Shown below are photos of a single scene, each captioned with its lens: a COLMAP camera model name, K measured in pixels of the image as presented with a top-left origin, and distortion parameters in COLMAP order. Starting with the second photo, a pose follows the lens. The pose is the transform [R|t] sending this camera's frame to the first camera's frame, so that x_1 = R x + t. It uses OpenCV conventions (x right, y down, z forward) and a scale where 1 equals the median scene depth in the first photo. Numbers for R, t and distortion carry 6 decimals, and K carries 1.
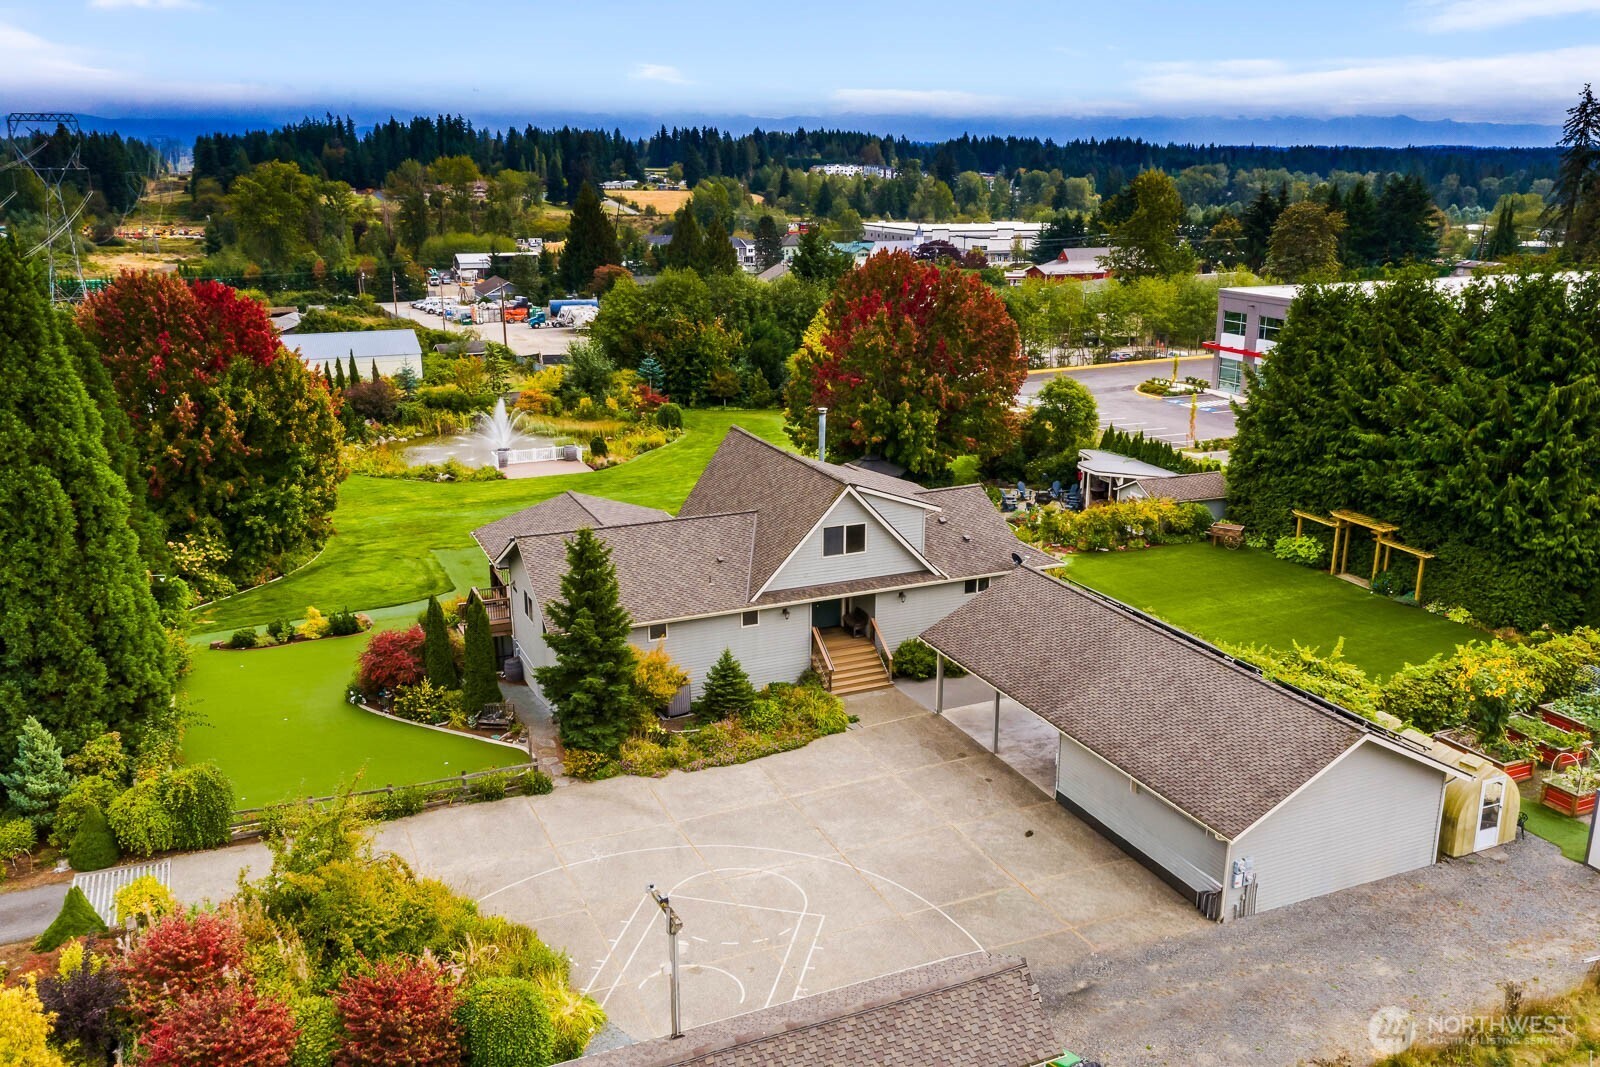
lens RADIAL K [[1347.4, 0, 800.0], [0, 1347.4, 533.5], [0, 0, 1]] dist [0.008706, 0.009744]
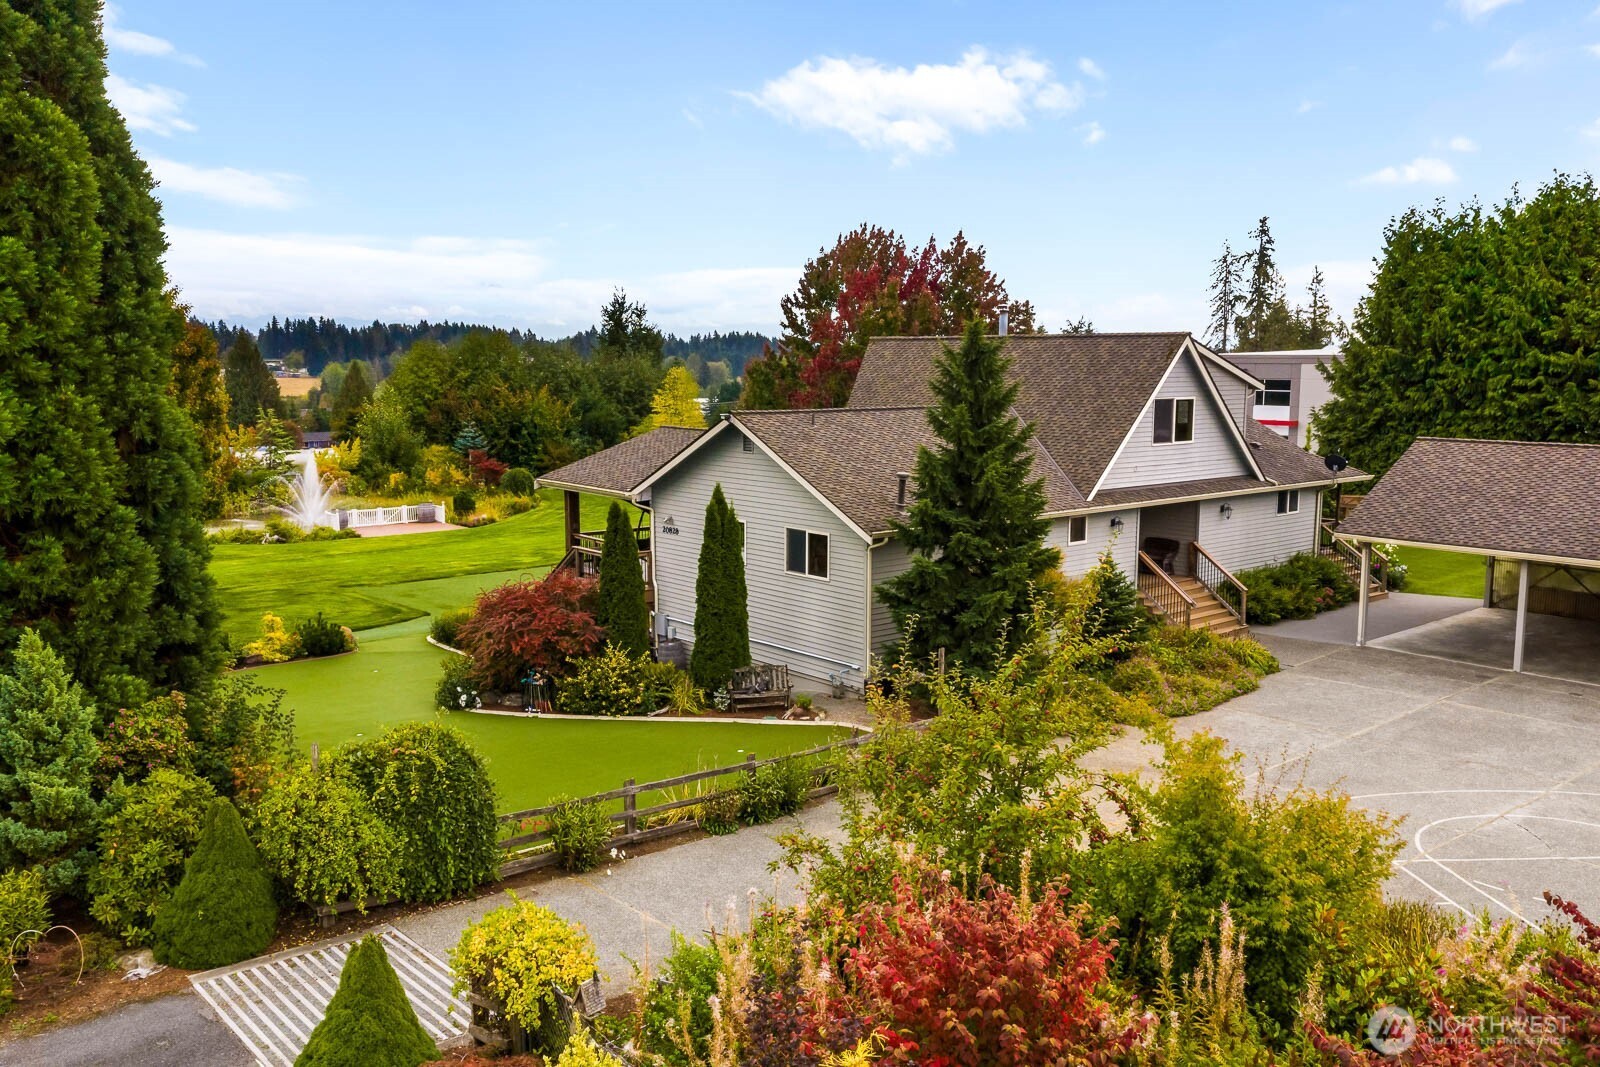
lens RADIAL K [[1336.8, 0, 800.0], [0, 1336.8, 533.5], [0, 0, 1]] dist [0.008774, -0.000769]
pose [[0.958850, -0.037773, 0.281389, -0.352393], [0.078524, 0.987731, -0.134986, 0.141888], [-0.272838, 0.151527, 0.950052, 0.405494]]
